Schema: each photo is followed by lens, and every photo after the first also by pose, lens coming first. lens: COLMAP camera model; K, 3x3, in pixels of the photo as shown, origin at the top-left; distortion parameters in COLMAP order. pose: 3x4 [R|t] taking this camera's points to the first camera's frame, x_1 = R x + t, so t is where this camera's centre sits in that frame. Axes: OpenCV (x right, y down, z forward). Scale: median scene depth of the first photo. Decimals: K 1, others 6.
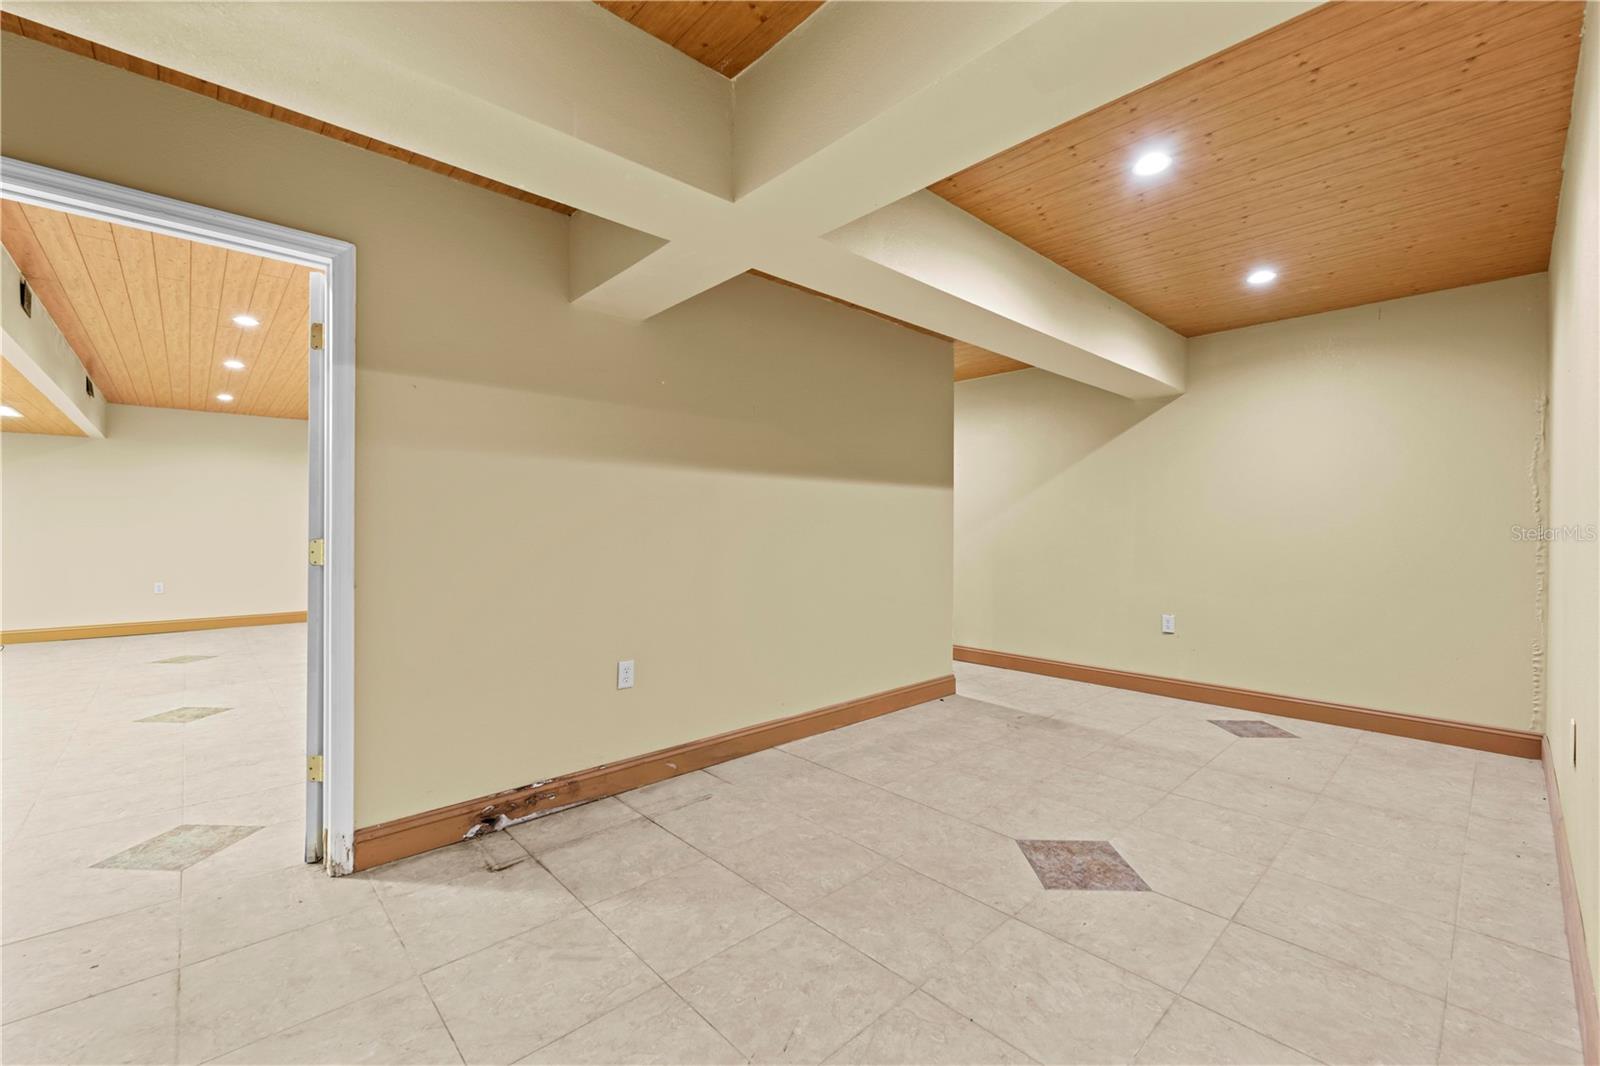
lens RADIAL K [[657.6, 0, 796.5], [0, 657.6, 530.7], [0, 0, 1]] dist [0.000138, -0.000063]
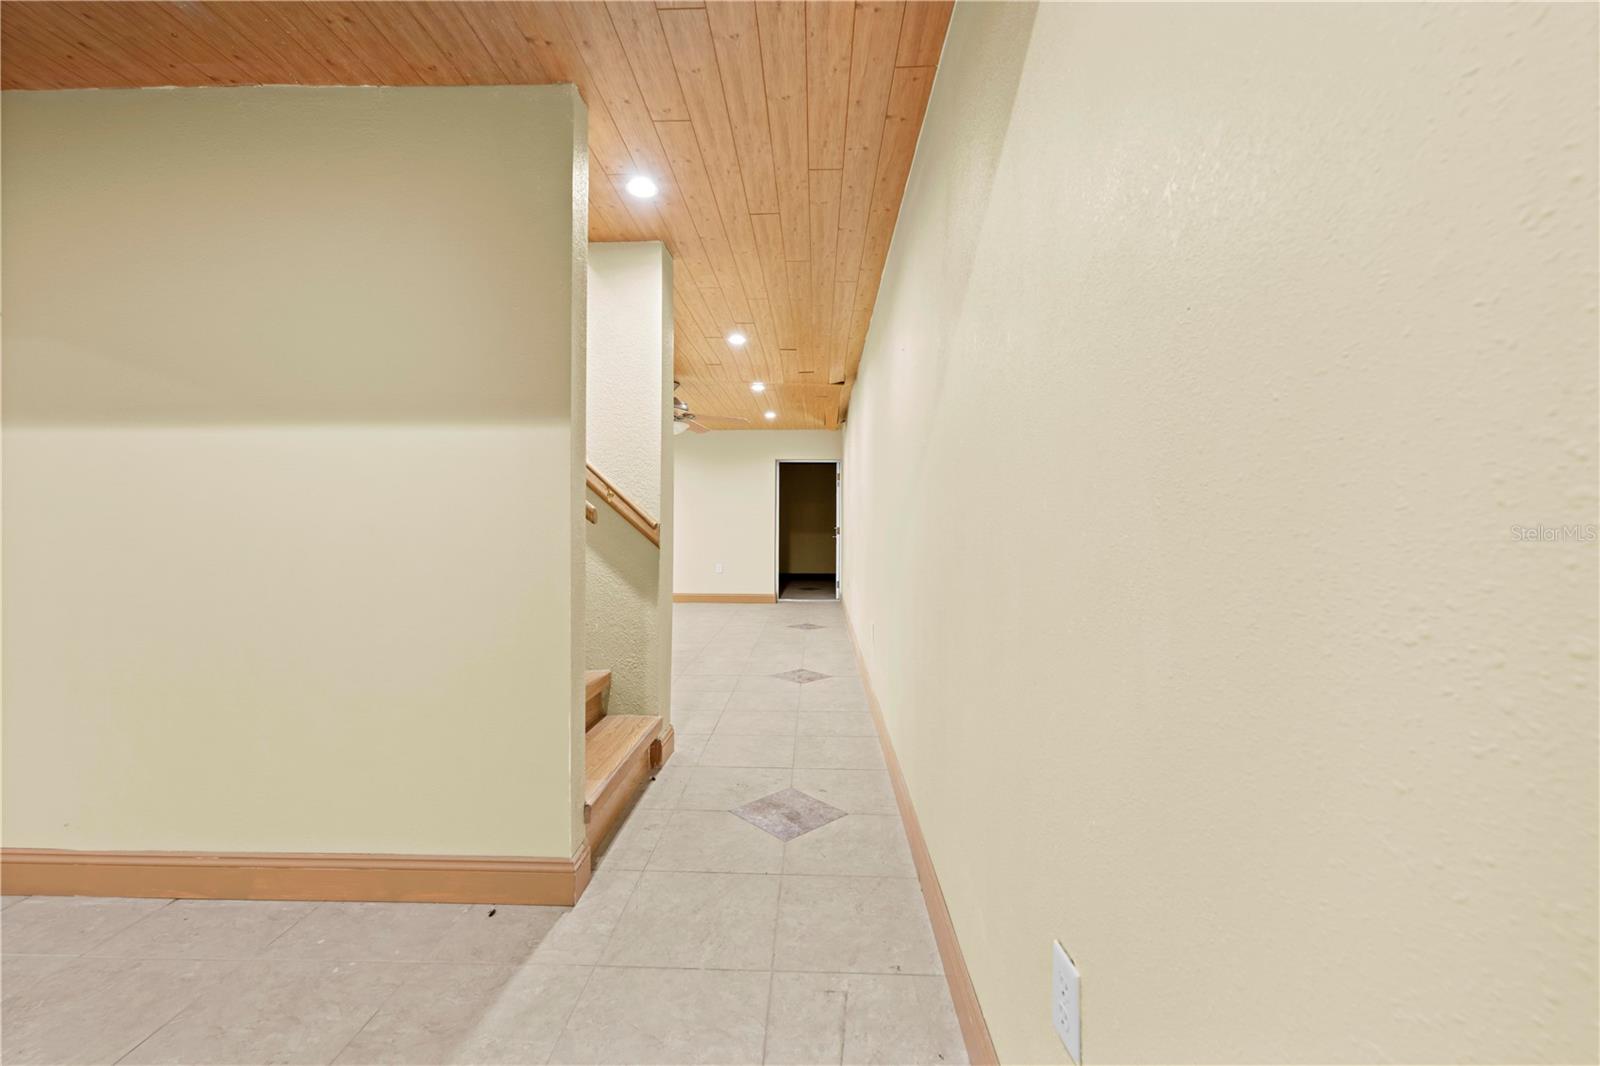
lens RADIAL K [[648.6, 0, 800.4], [0, 648.6, 534.4], [0, 0, 1]] dist [0.000067, 0.000027]
pose [[0.715353, 0.010698, -0.698681, 1.198893], [-0.002404, 0.999915, 0.012849, 0.005877], [0.698759, -0.007512, 0.715318, 1.523039]]
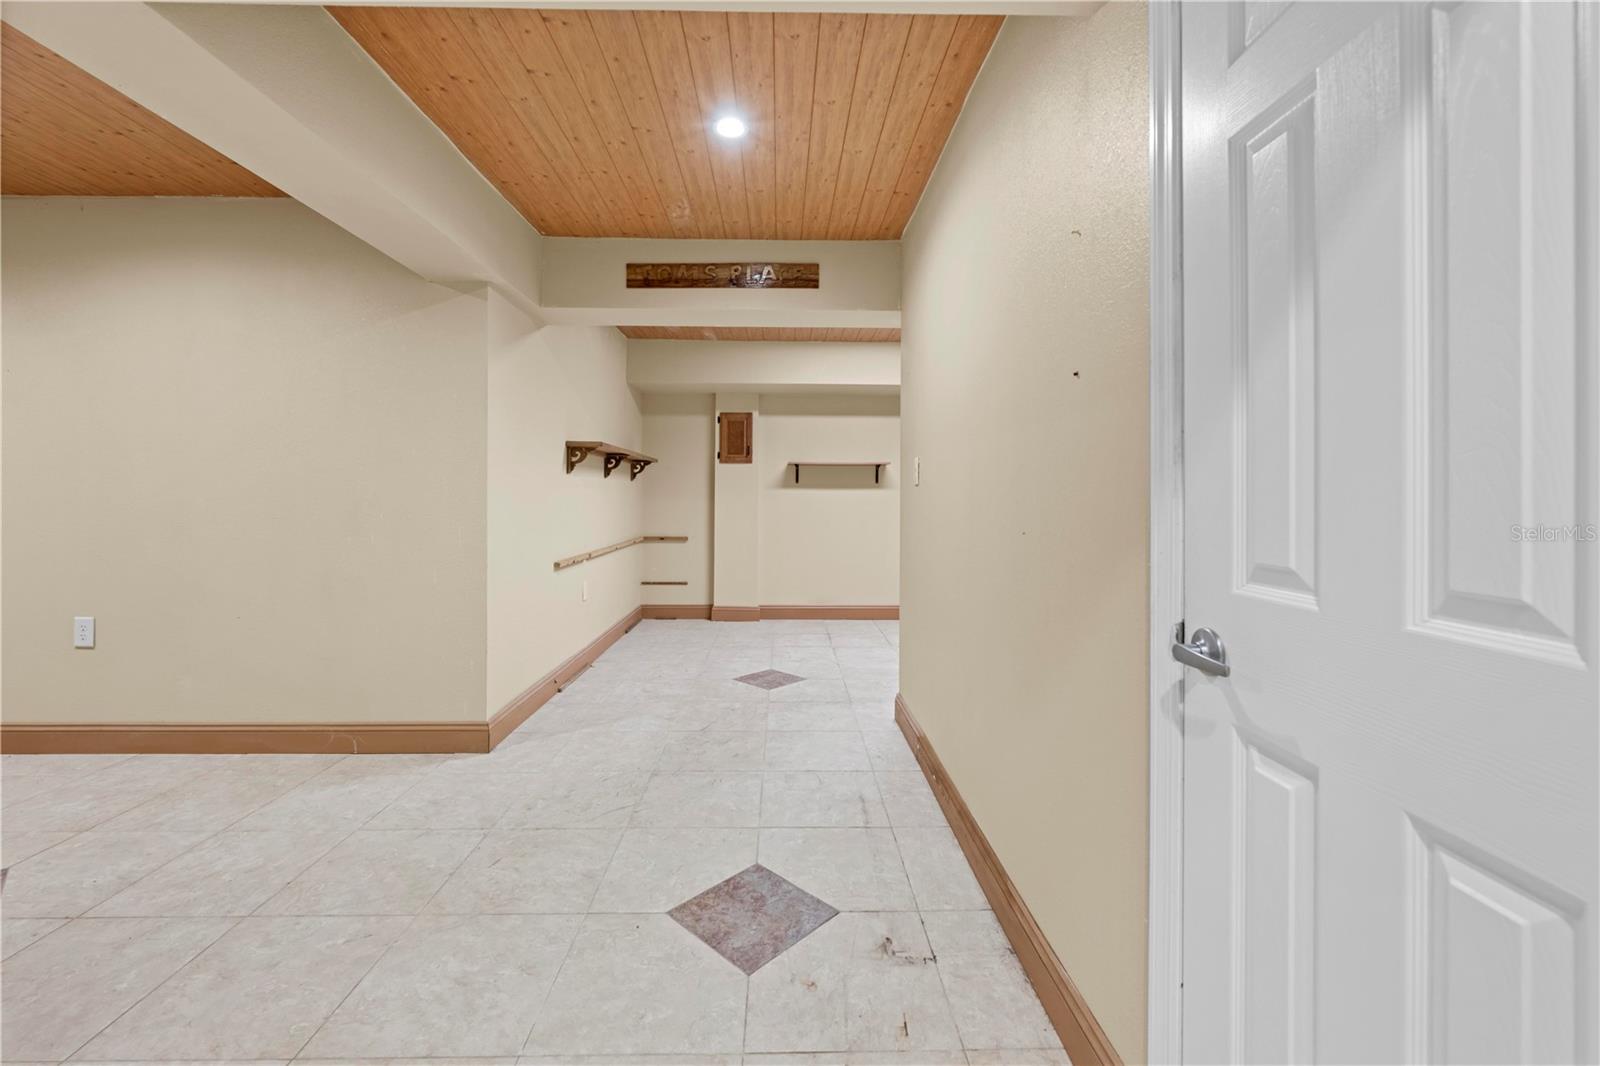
lens RADIAL K [[656.0, 0, 794.3], [0, 656.0, 498.7], [0, 0, 1]] dist [0.000341, 0.000086]
pose [[-0.744229, -0.006501, 0.667893, -0.811370], [-0.004217, 0.999978, 0.005034, 0.003425], [-0.667911, 0.000930, -0.744241, 0.818912]]
